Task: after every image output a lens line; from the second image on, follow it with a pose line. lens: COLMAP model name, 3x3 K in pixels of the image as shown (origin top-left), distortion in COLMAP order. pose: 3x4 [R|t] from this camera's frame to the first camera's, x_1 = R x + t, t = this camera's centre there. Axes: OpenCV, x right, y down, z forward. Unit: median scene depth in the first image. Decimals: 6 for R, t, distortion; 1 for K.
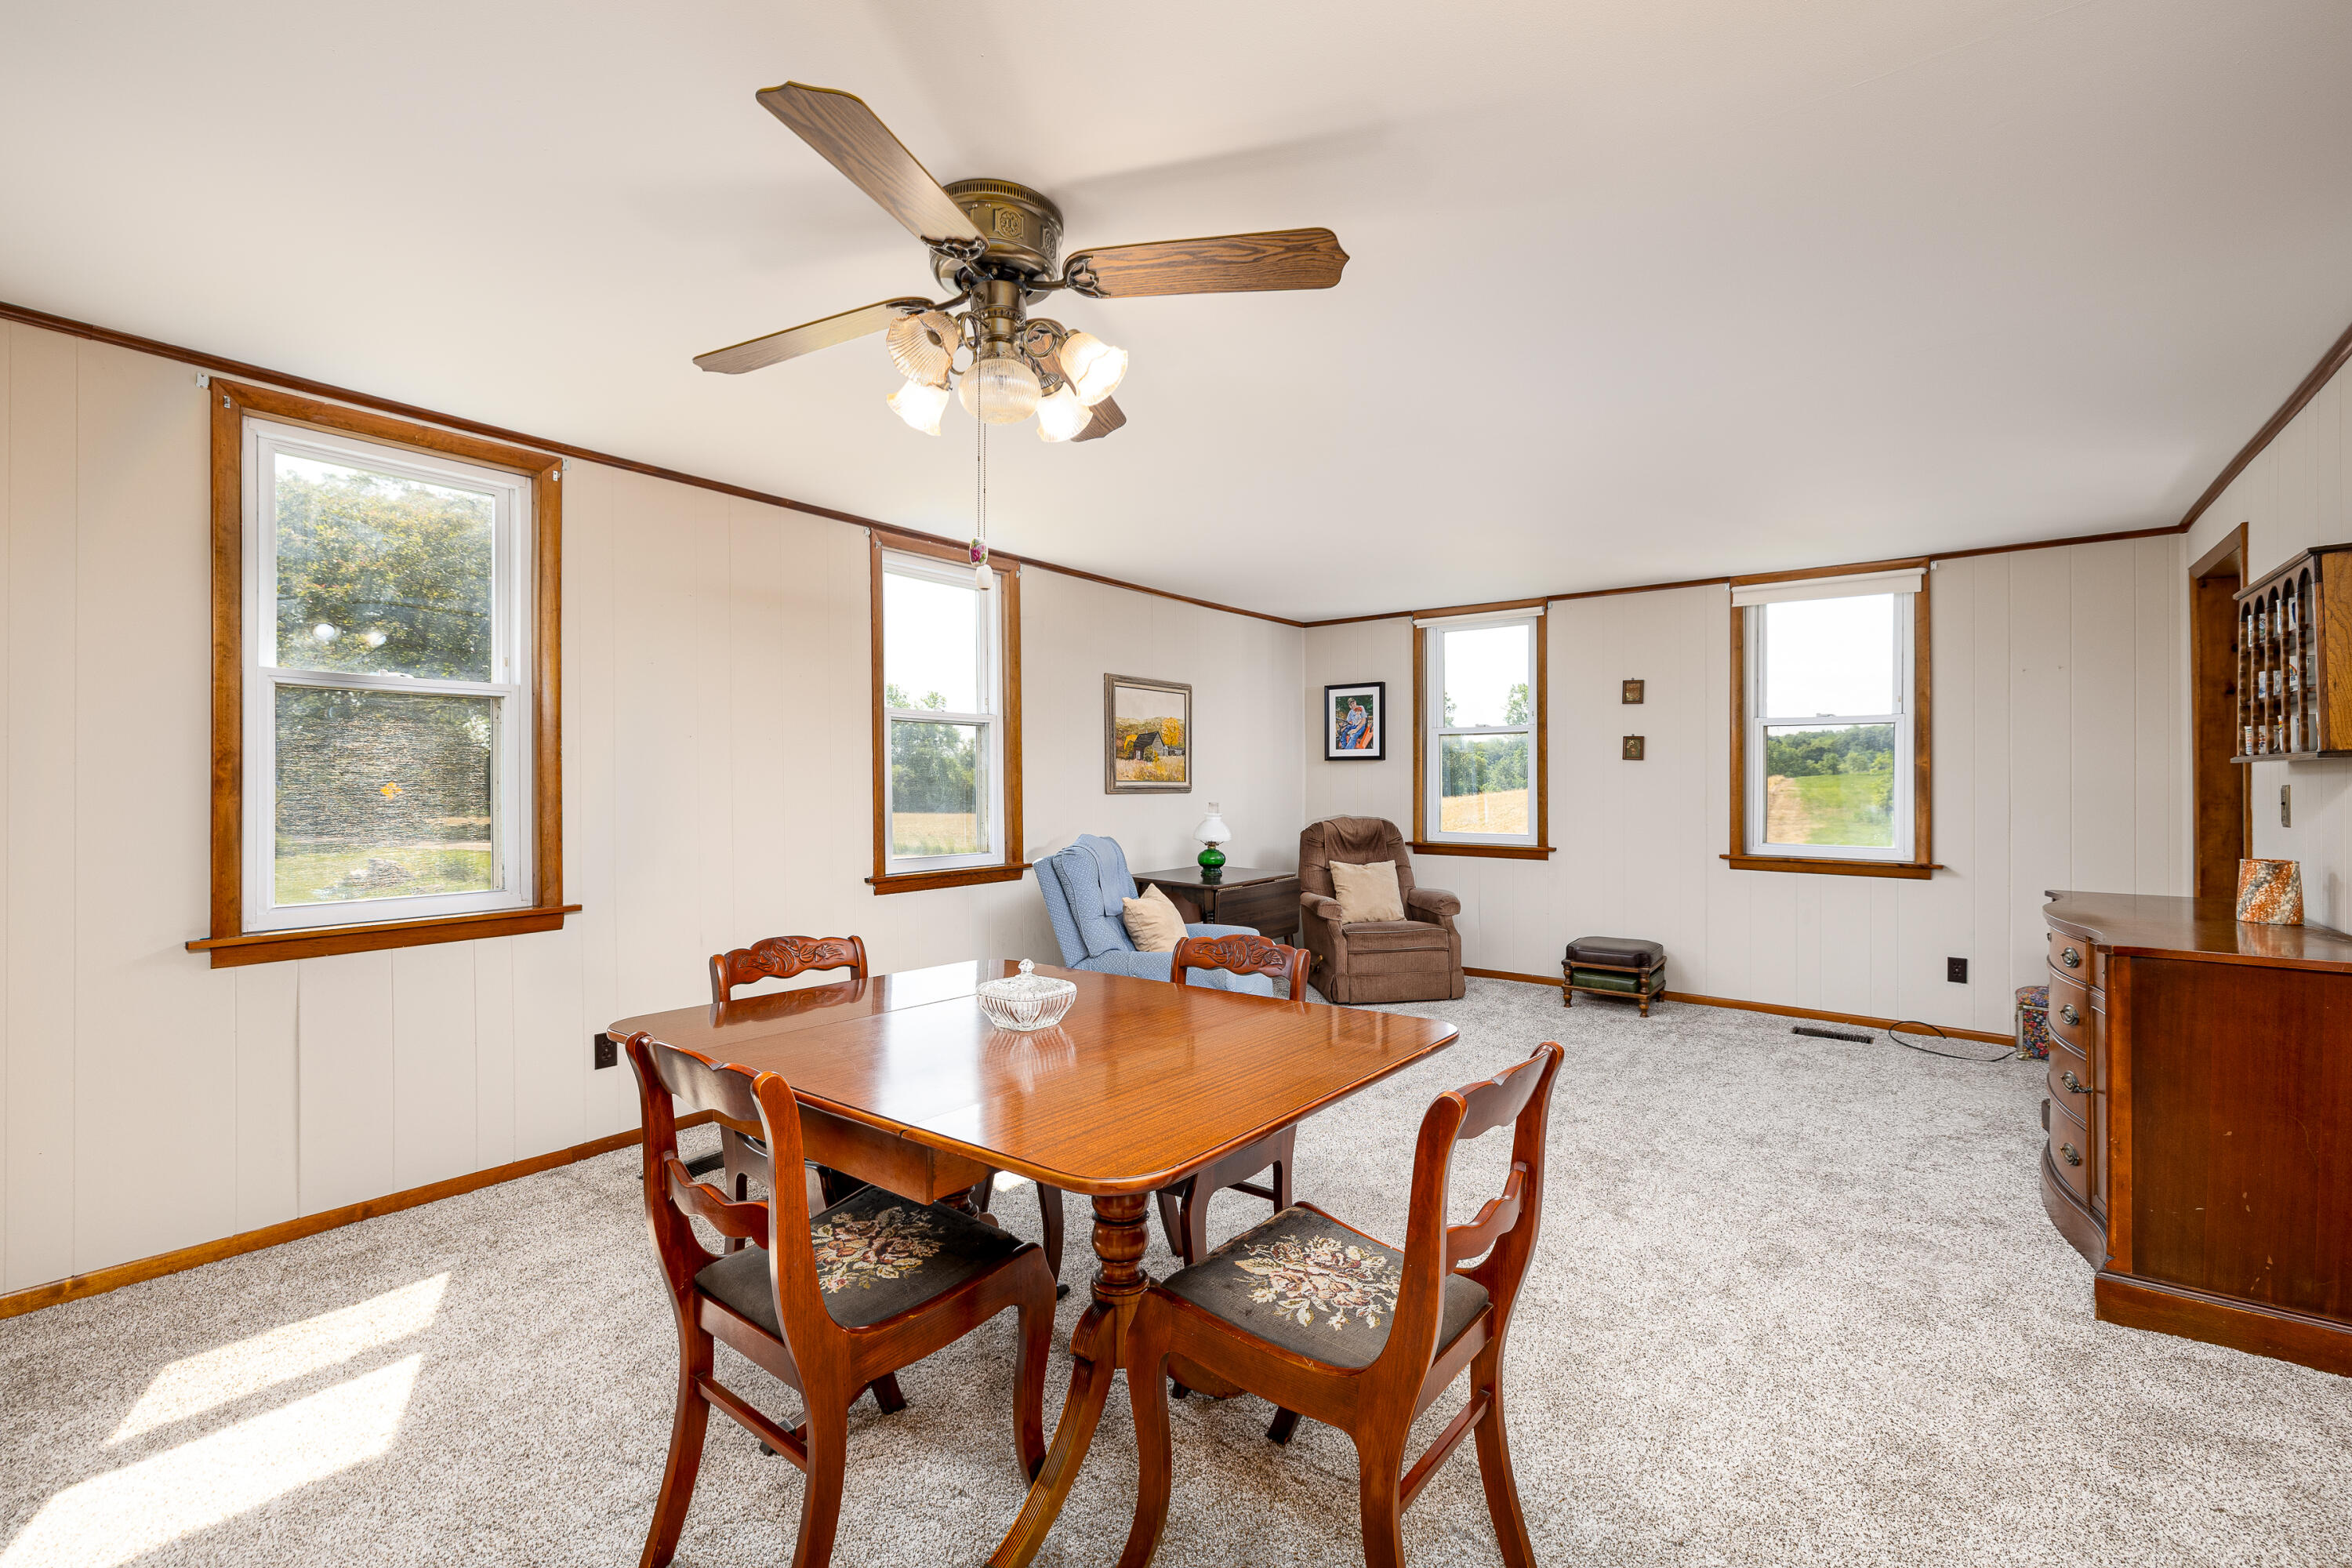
lens RADIAL K [[994.7, 0, 1153.7], [0, 994.7, 793.0], [0, 0, 1]] dist [0.003295, 0.000379]
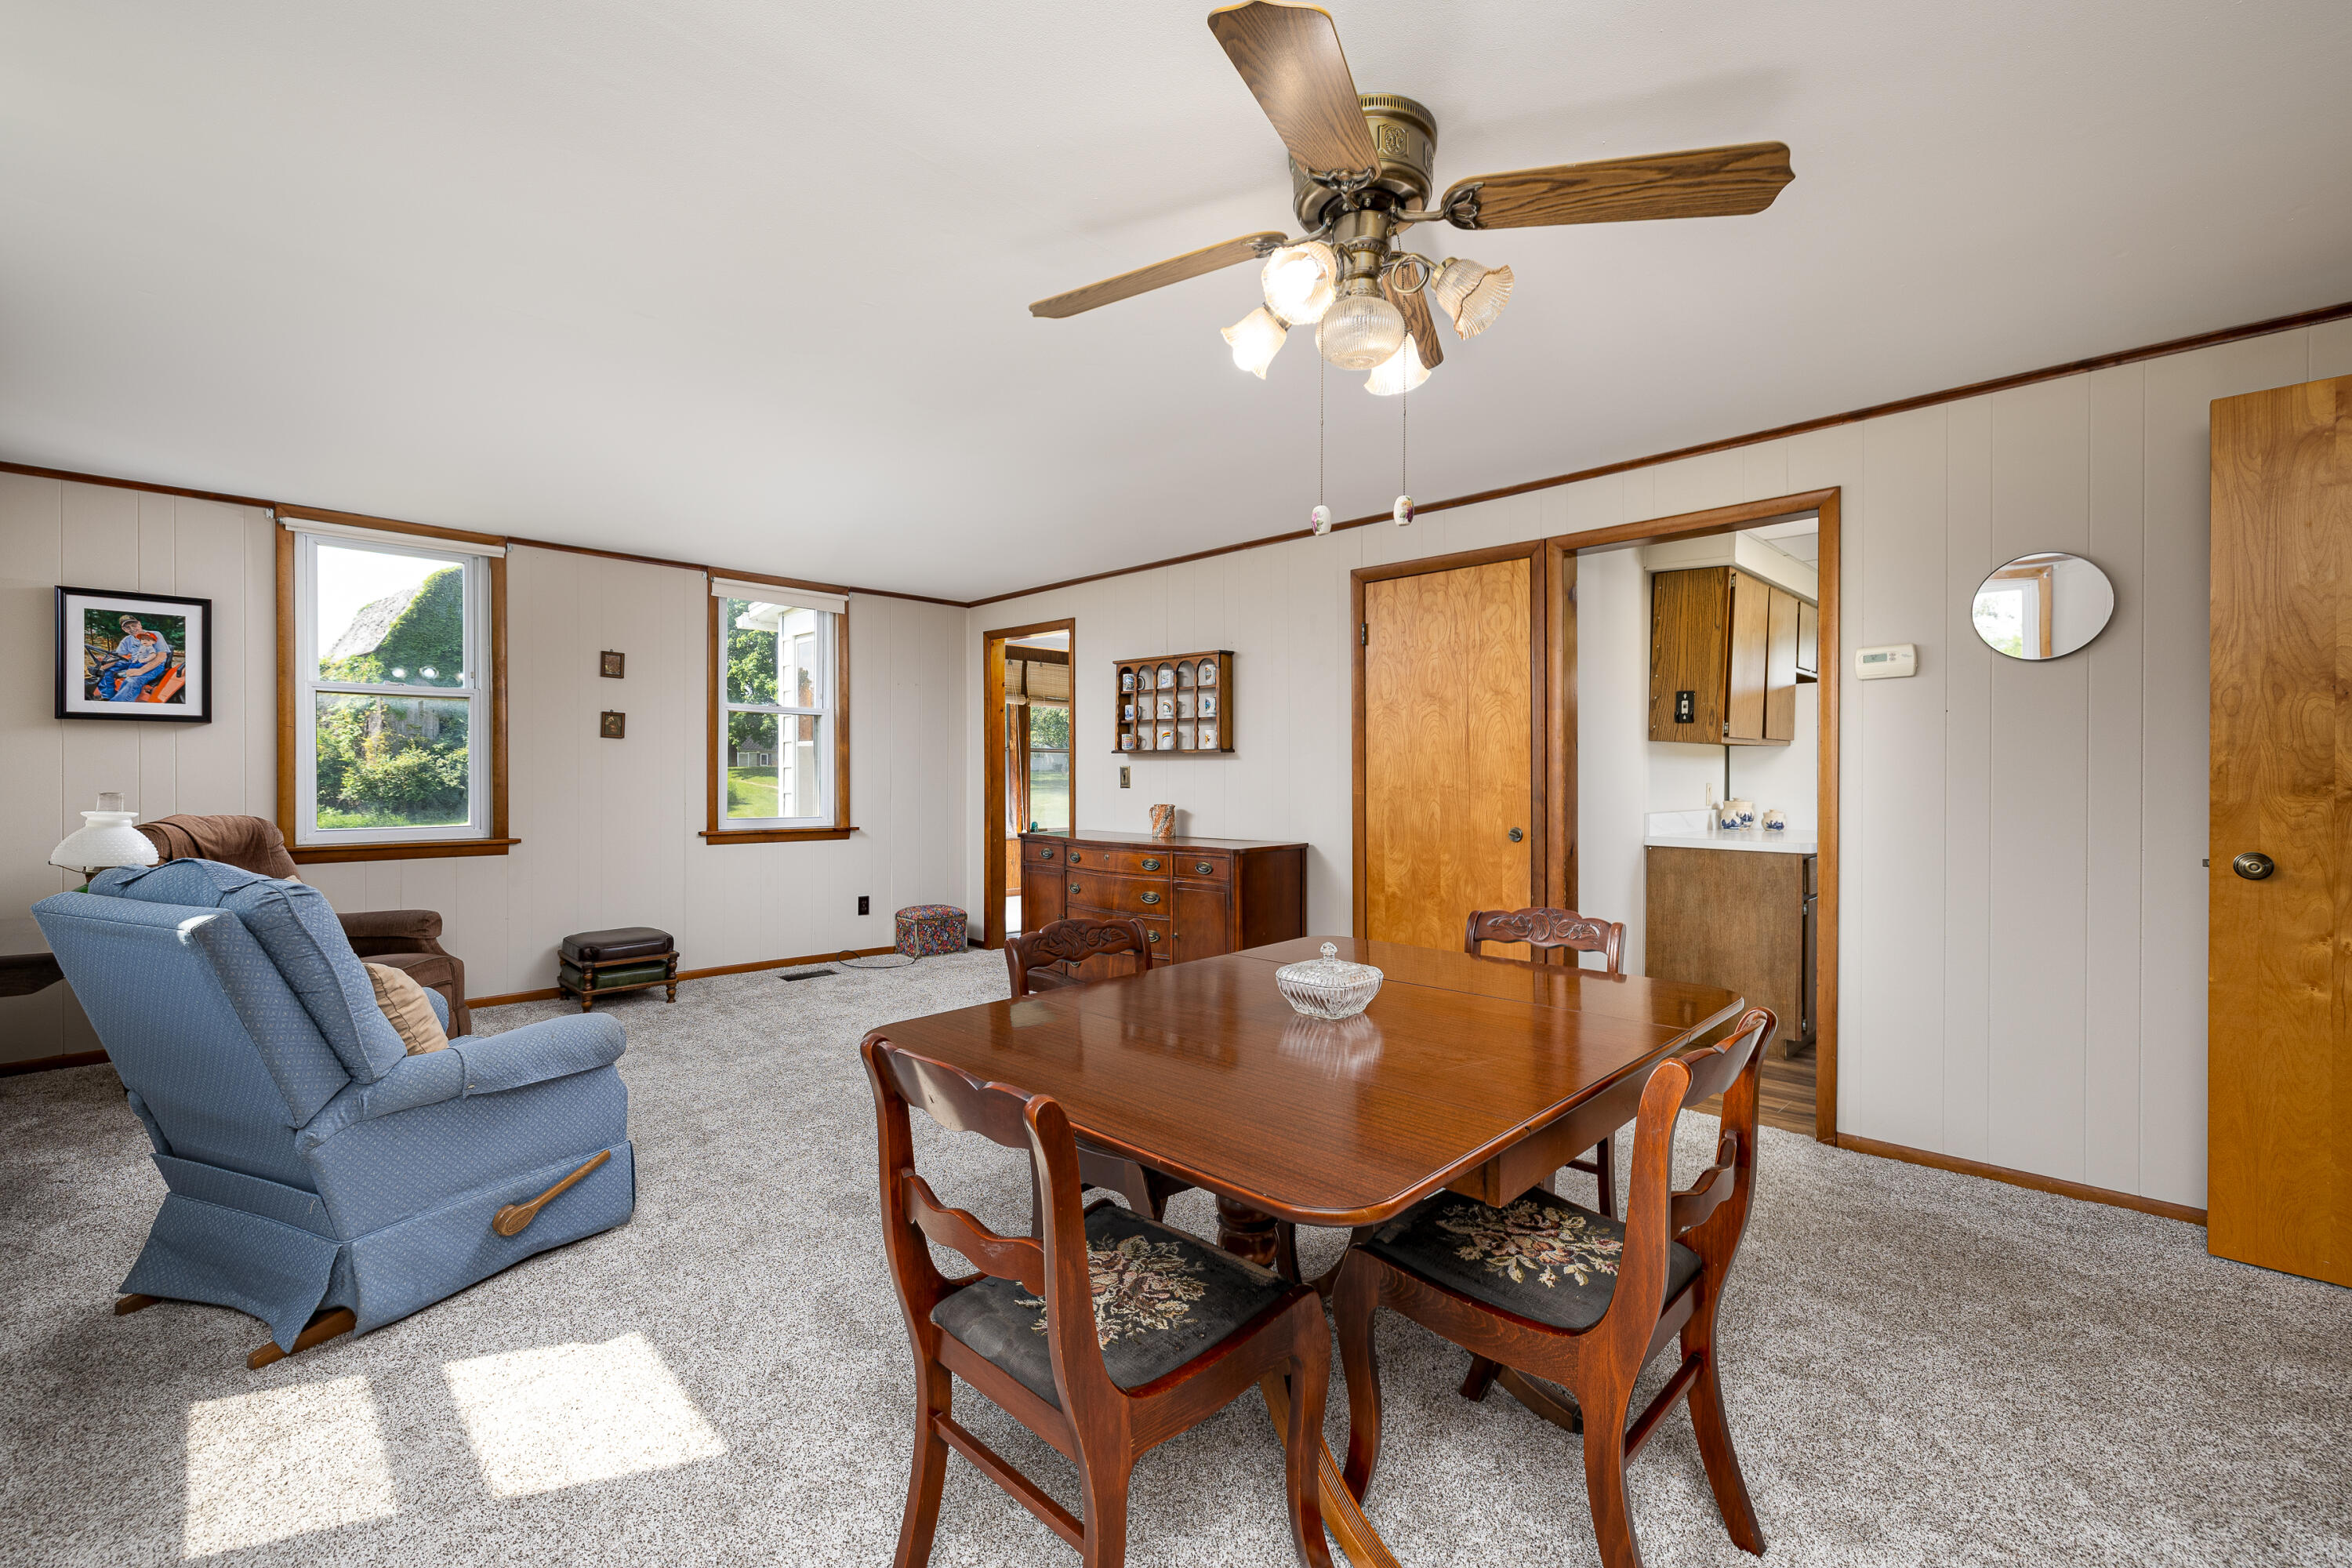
lens RADIAL K [[994.7, 0, 1174.3], [0, 994.7, 781.4], [0, 0, 1]] dist [0.003295, 0.000379]
pose [[0.112362, -0.011386, 0.993602, -0.385986], [0.005290, 0.999927, 0.010860, 0.000405], [-0.993653, 0.004036, 0.112414, 0.370179]]
